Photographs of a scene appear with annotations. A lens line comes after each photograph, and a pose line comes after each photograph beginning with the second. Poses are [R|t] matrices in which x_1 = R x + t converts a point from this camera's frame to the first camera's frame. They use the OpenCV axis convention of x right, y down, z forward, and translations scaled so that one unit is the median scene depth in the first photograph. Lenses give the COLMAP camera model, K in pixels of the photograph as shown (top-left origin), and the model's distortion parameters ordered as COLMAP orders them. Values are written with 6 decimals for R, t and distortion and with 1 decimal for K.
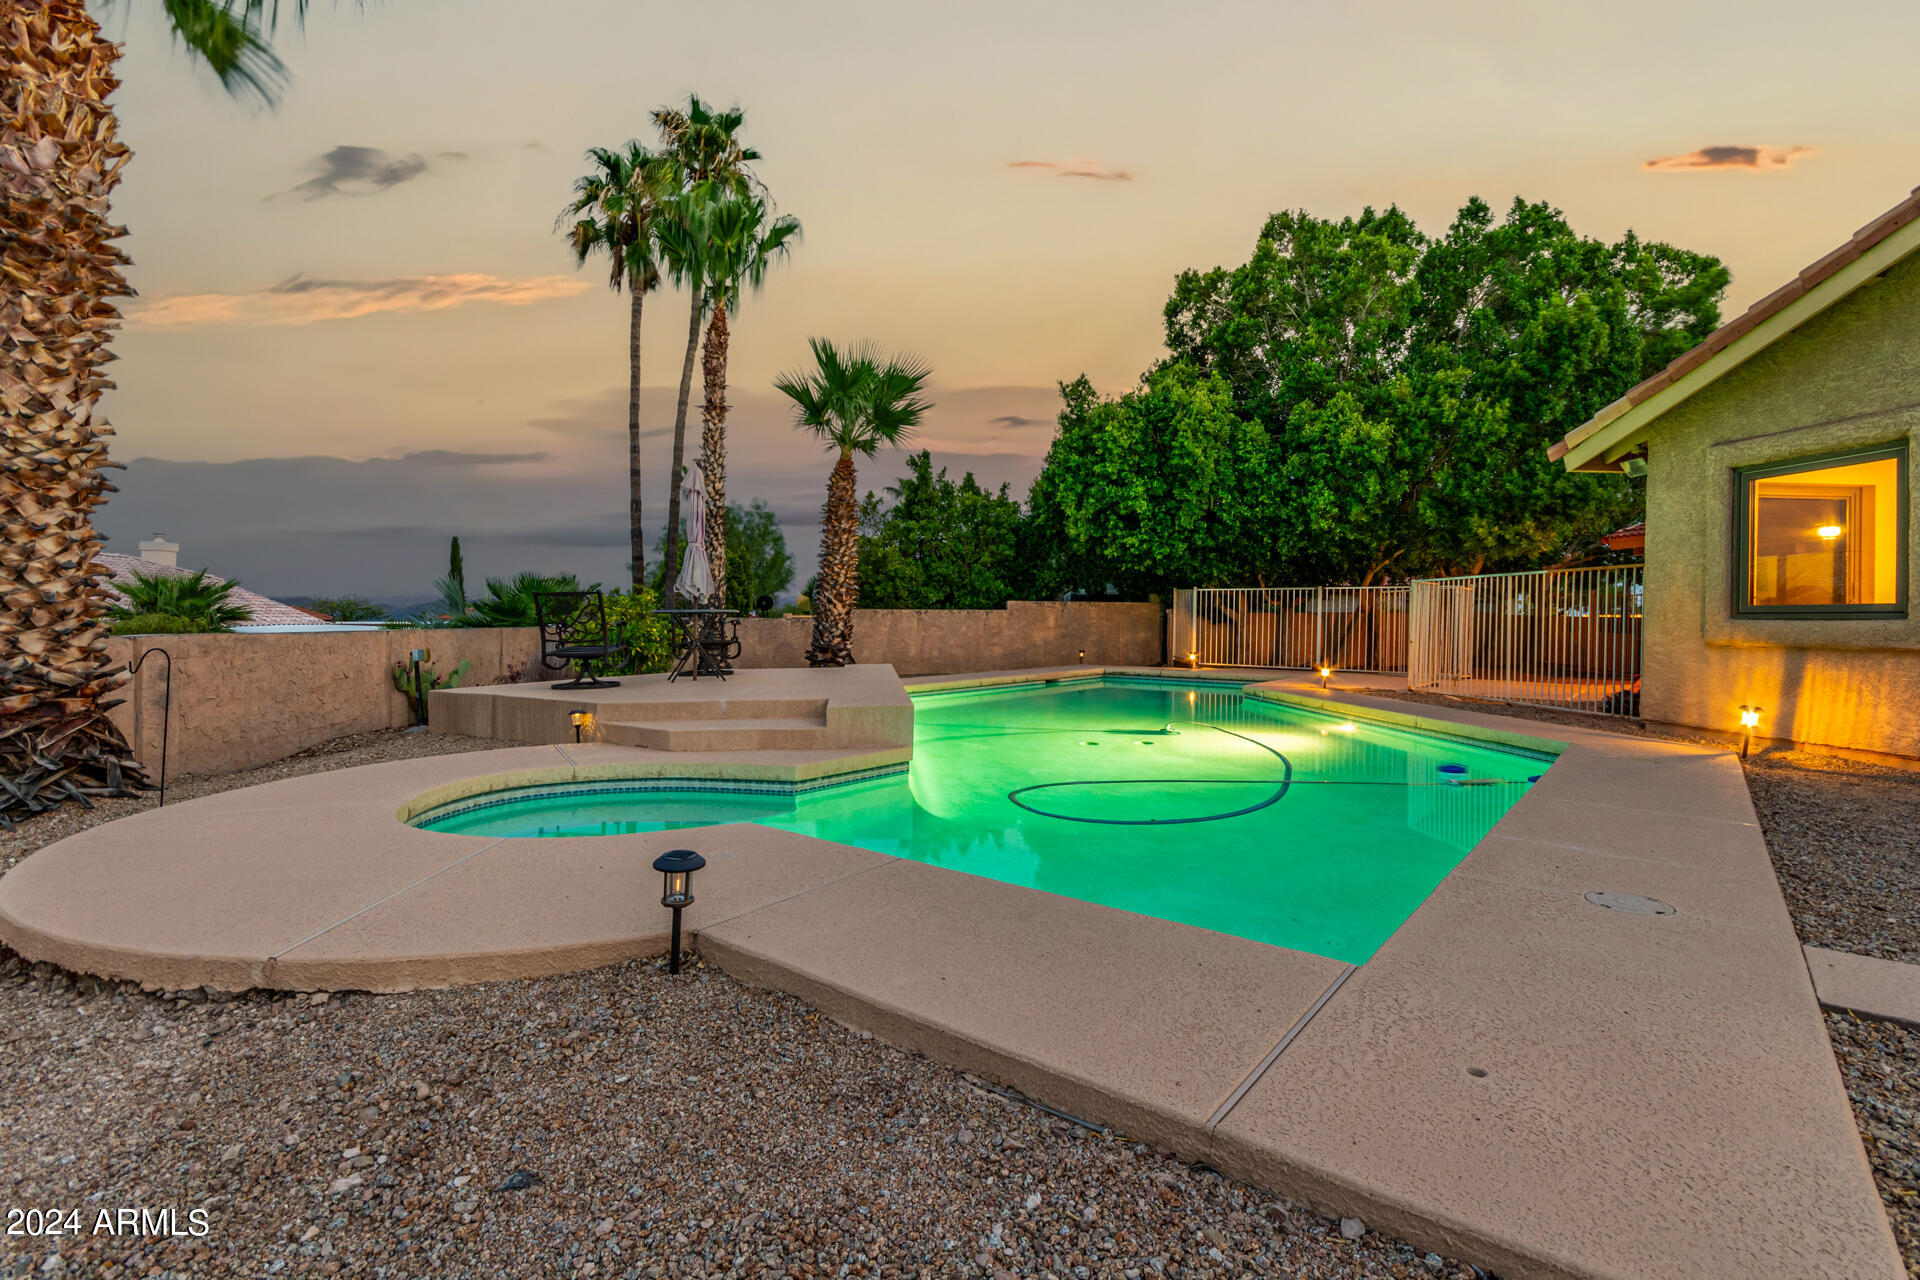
lens RADIAL K [[908.6, 0, 957.4], [0, 908.6, 603.1], [0, 0, 1]] dist [0.000544, 0.000333]
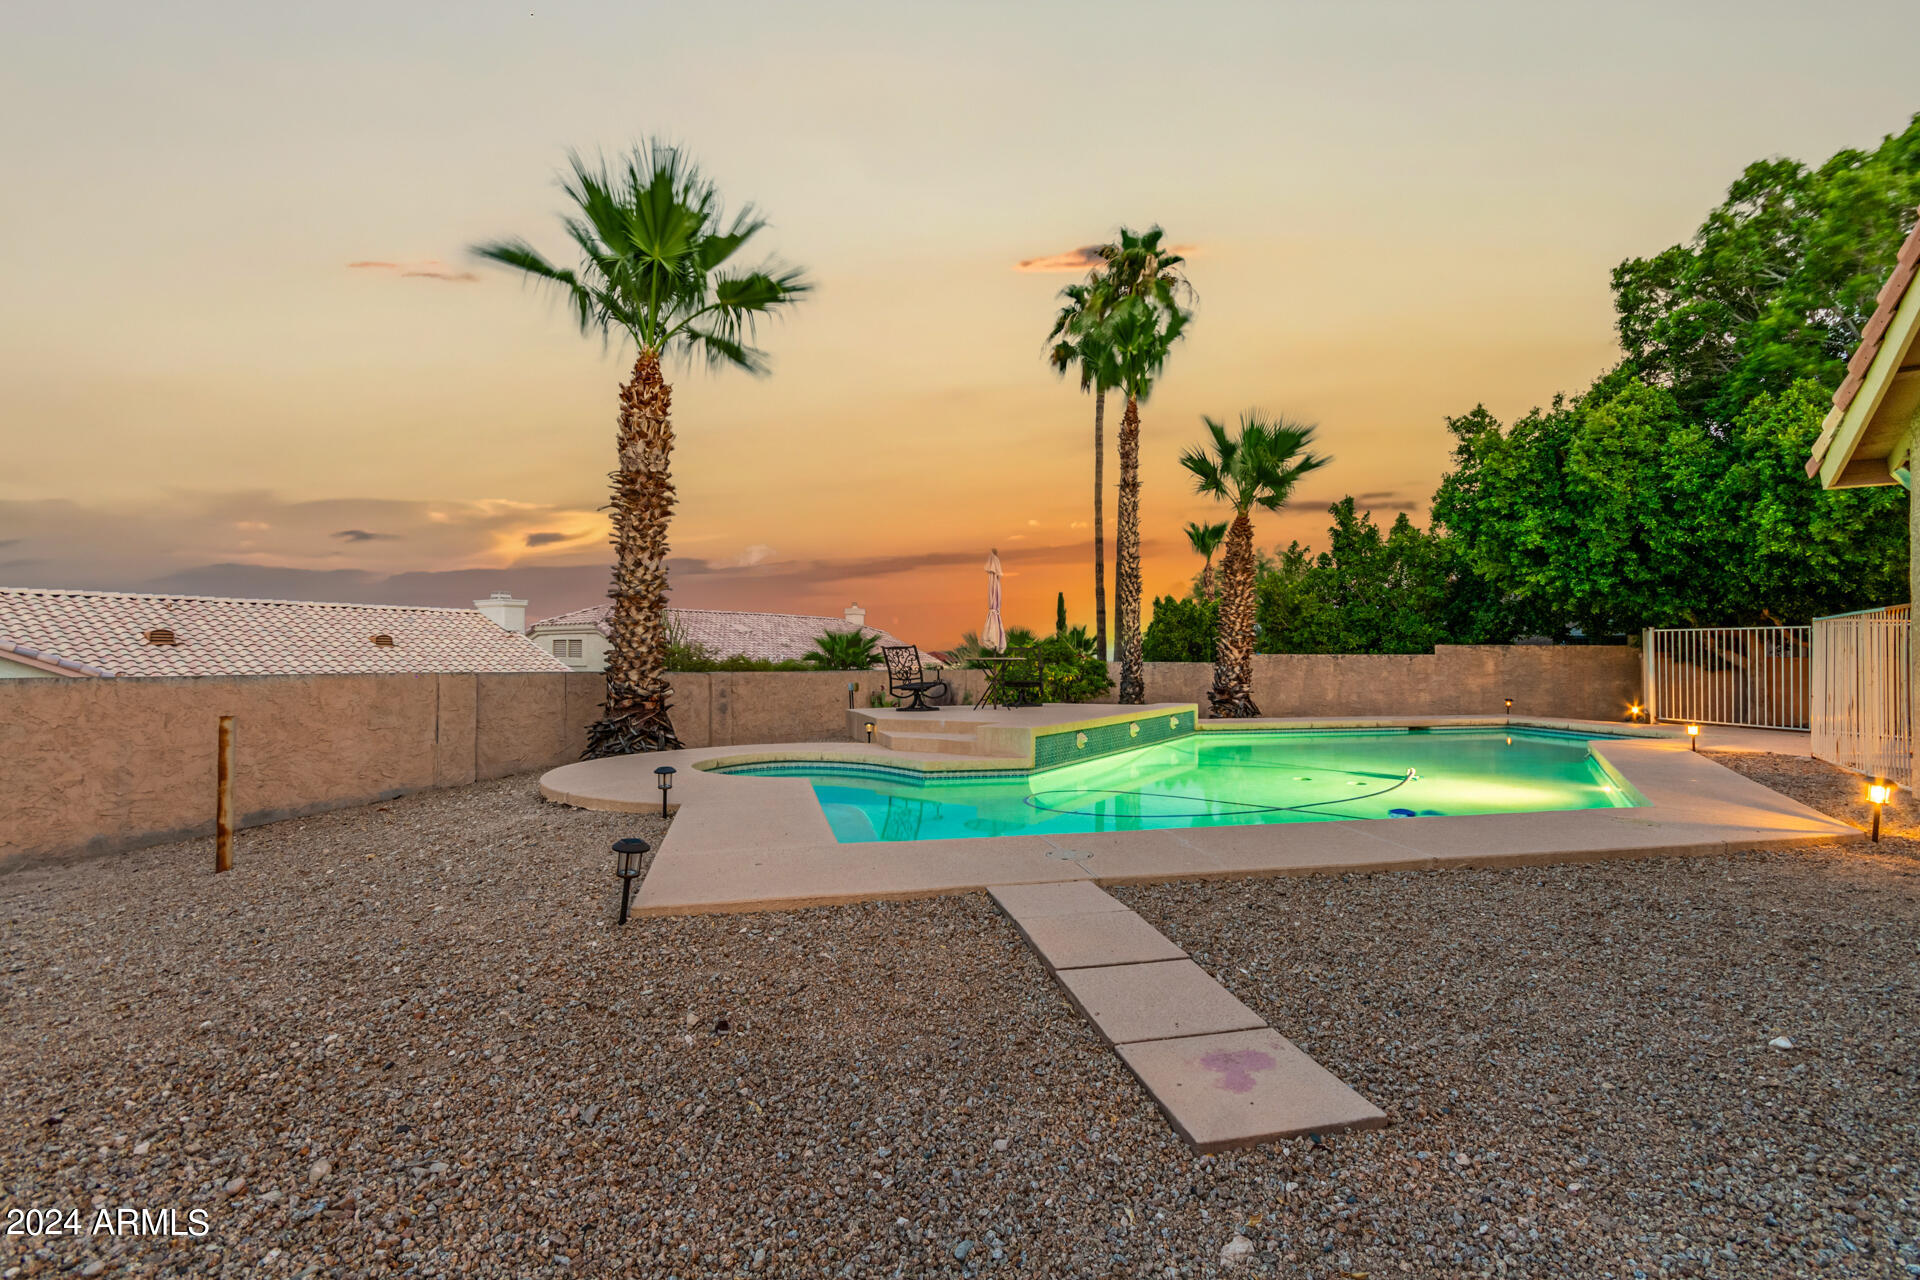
lens RADIAL K [[908.6, 0, 957.4], [0, 908.6, 603.1], [0, 0, 1]] dist [0.000544, 0.000333]
pose [[0.780278, -0.038083, -0.624272, 0.294422], [0.009239, 0.998737, -0.049378, -0.004461], [0.625364, 0.032761, 0.779645, -0.063493]]
